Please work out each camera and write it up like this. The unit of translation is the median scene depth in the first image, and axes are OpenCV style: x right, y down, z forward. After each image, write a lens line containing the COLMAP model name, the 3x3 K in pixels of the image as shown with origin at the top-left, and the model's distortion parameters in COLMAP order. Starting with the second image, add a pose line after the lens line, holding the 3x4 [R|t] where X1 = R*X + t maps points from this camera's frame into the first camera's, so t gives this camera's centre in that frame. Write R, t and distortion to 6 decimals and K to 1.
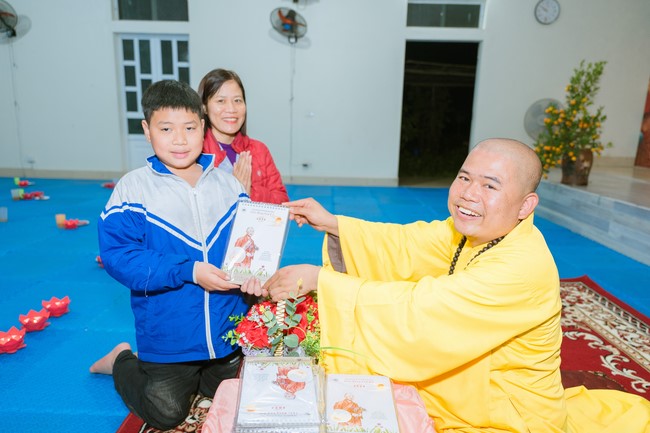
lens RADIAL K [[434.3, 0, 325.4], [0, 434.3, 214.8], [0, 0, 1]] dist [0.016284, -0.026181]
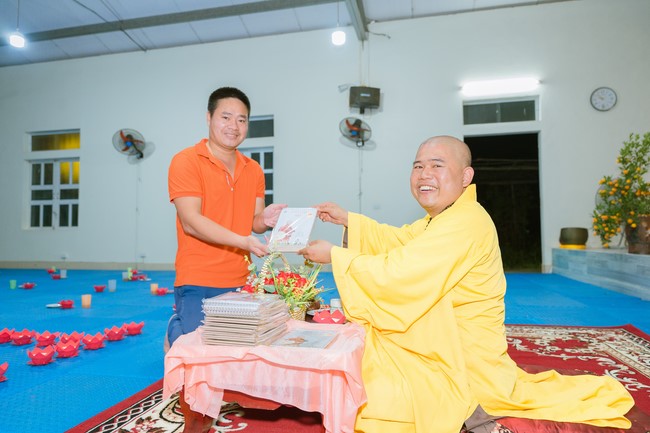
lens RADIAL K [[434.3, 0, 325.4], [0, 434.3, 214.8], [0, 0, 1]] dist [0.016284, -0.026181]
pose [[0.977674, -0.042825, -0.205715, 0.092807], [-0.011057, 0.967169, -0.253892, 0.100264], [0.209835, 0.250498, 0.945103, -0.071683]]
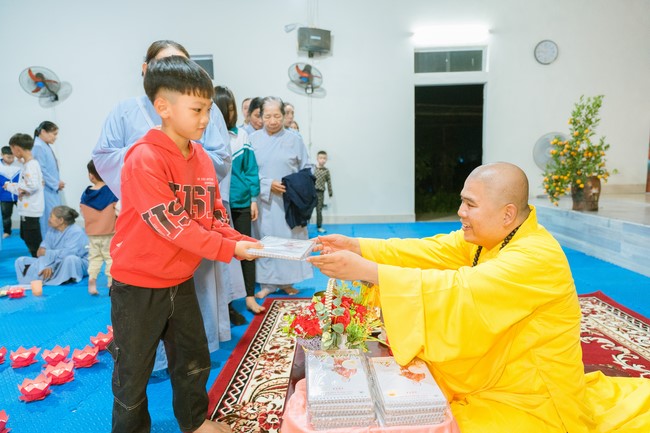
lens RADIAL K [[434.3, 0, 325.4], [0, 434.3, 214.8], [0, 0, 1]] dist [0.016284, -0.026181]
pose [[0.998476, -0.042489, -0.035222, -0.015074], [0.038719, 0.994075, -0.101570, 0.023487], [0.039328, 0.100051, 0.994205, -0.064215]]
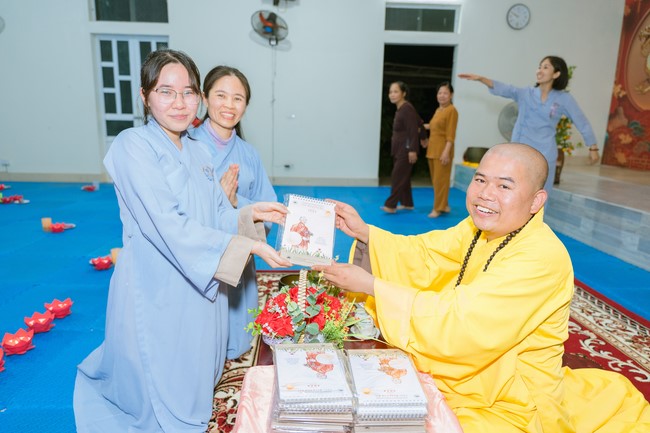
lens RADIAL K [[434.3, 0, 325.4], [0, 434.3, 214.8], [0, 0, 1]] dist [0.016284, -0.026181]
pose [[0.998332, -0.013755, 0.056075, -0.025340], [0.013797, 0.999905, -0.000373, 0.000840], [-0.056065, 0.001146, 0.998426, -0.022712]]
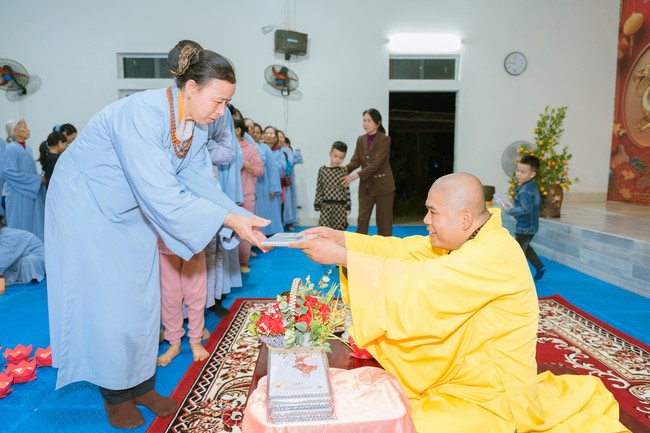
lens RADIAL K [[434.3, 0, 325.4], [0, 434.3, 214.8], [0, 0, 1]] dist [0.016284, -0.026181]
pose [[0.999490, -0.024327, 0.020688, -0.007516], [0.026368, 0.994136, -0.104876, 0.025050], [-0.018016, 0.105368, 0.994270, -0.074319]]
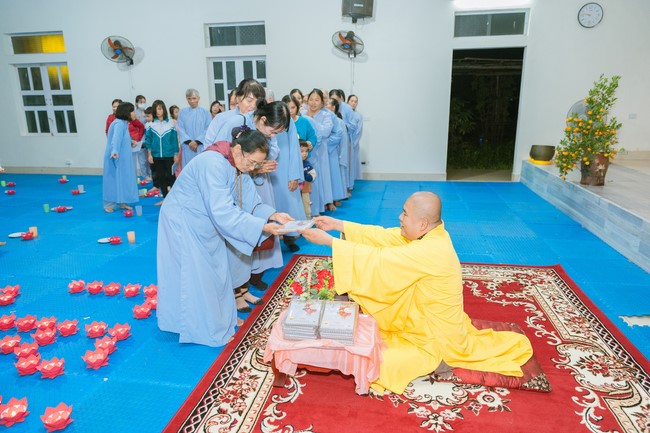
lens RADIAL K [[434.3, 0, 325.4], [0, 434.3, 214.8], [0, 0, 1]] dist [0.016284, -0.026181]
pose [[0.985501, 0.005182, -0.169588, 0.079552], [0.001893, 0.999135, 0.041533, -0.039906], [0.169656, -0.041252, 0.984640, -0.253080]]
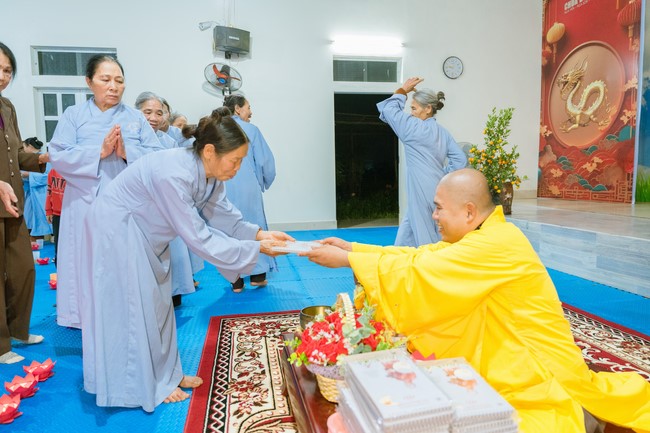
lens RADIAL K [[434.5, 0, 325.3], [0, 434.5, 215.1], [0, 0, 1]] dist [0.013505, -0.026142]
pose [[0.979834, -0.059437, 0.190767, -0.089937], [0.080713, 0.991110, -0.105766, 0.016016], [-0.182784, 0.119031, 0.975921, -0.016759]]
